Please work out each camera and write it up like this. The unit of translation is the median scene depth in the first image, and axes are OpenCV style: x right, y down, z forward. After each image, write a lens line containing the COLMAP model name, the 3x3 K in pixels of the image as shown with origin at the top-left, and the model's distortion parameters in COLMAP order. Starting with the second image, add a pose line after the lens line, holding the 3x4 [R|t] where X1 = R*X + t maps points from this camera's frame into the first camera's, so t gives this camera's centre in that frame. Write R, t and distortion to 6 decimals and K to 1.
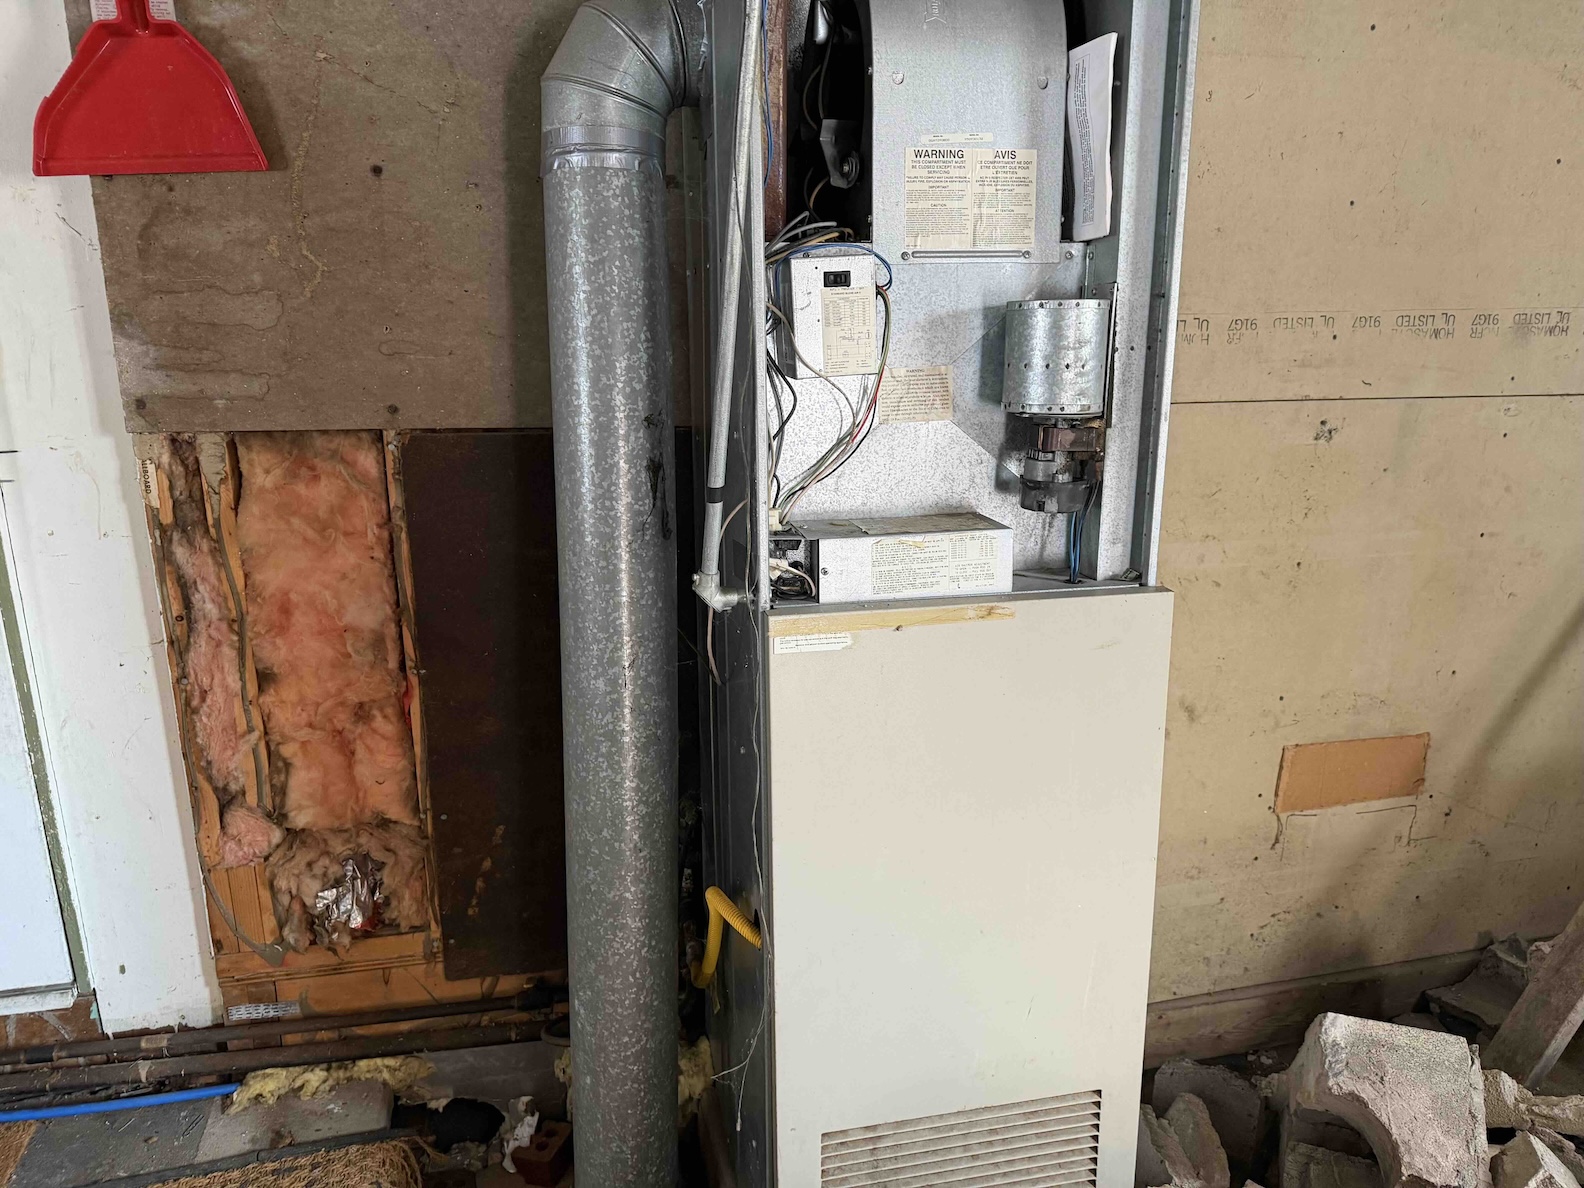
lens RADIAL K [[1108.3, 0, 786.0], [0, 1108.3, 593.2], [0, 0, 1]] dist [0.052715, -0.071254]
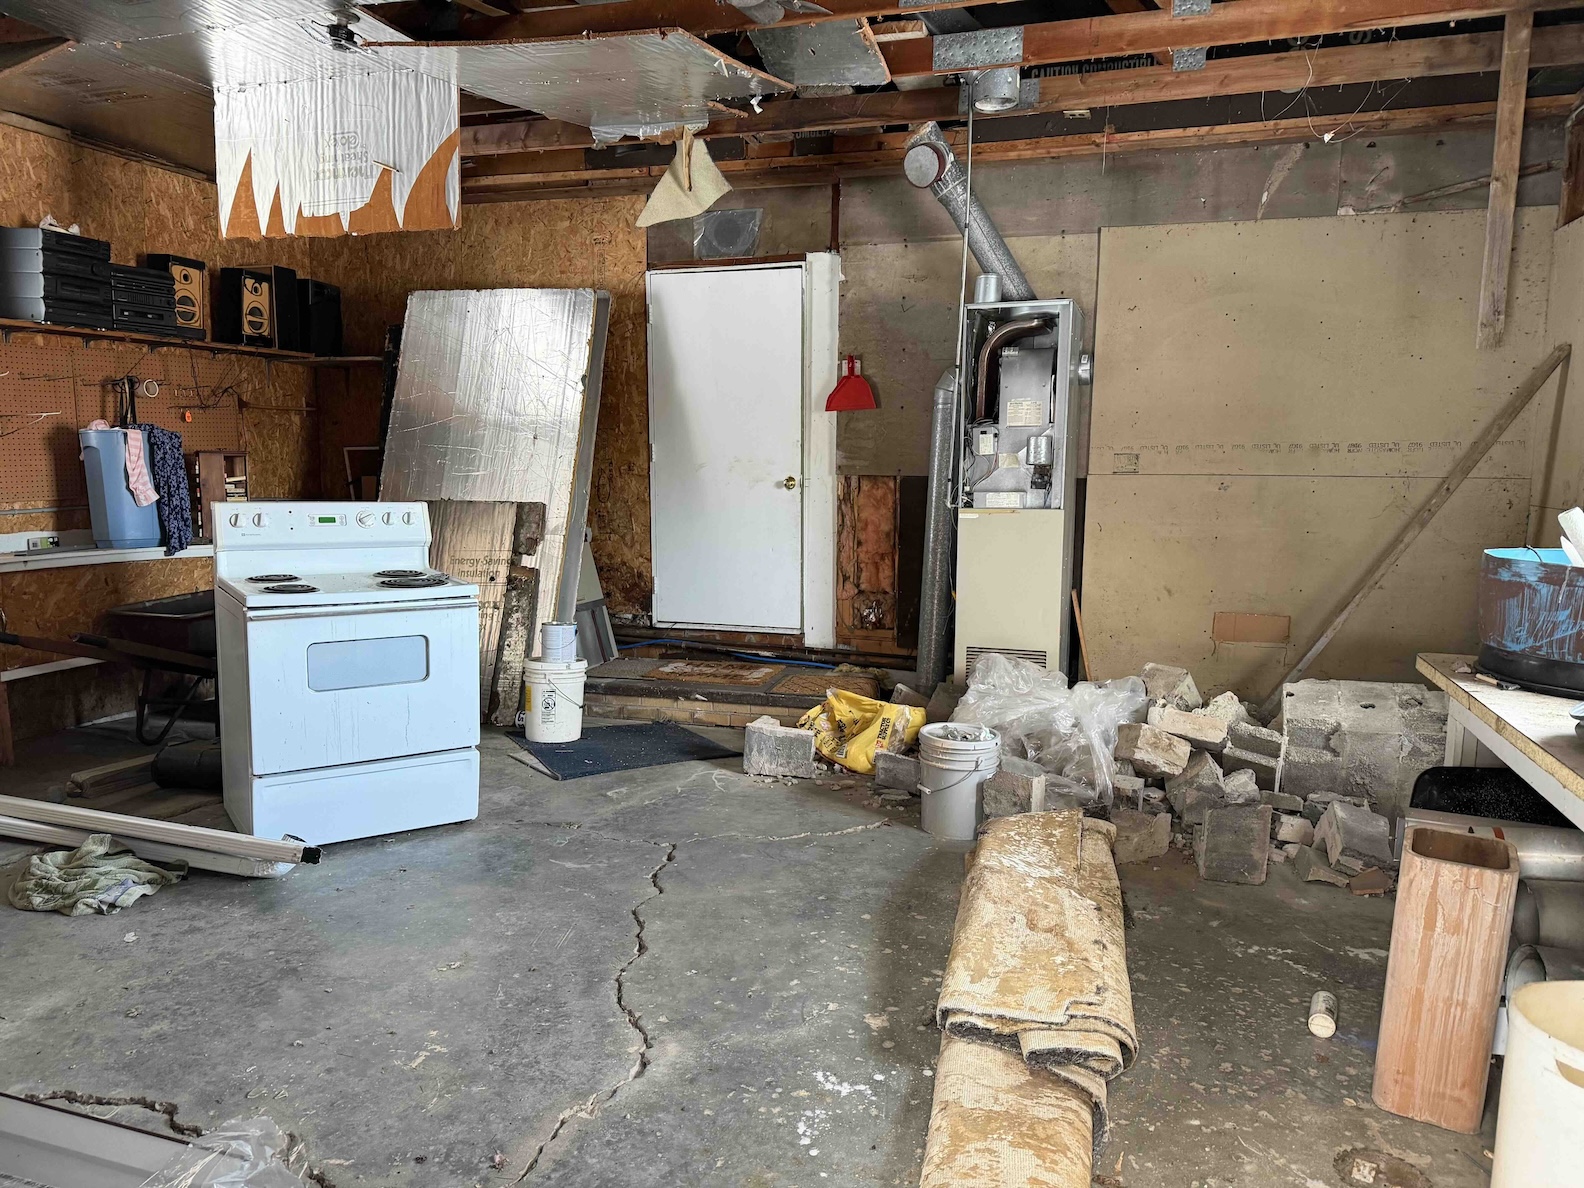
lens RADIAL K [[1110.3, 0, 793.1], [0, 1110.3, 590.1], [0, 0, 1]] dist [0.131176, -0.198106]
pose [[0.849783, 0.065530, -0.523043, 1.194173], [-0.141593, 0.984153, -0.106744, 0.614239], [0.507759, 0.164769, 0.845595, -2.038919]]
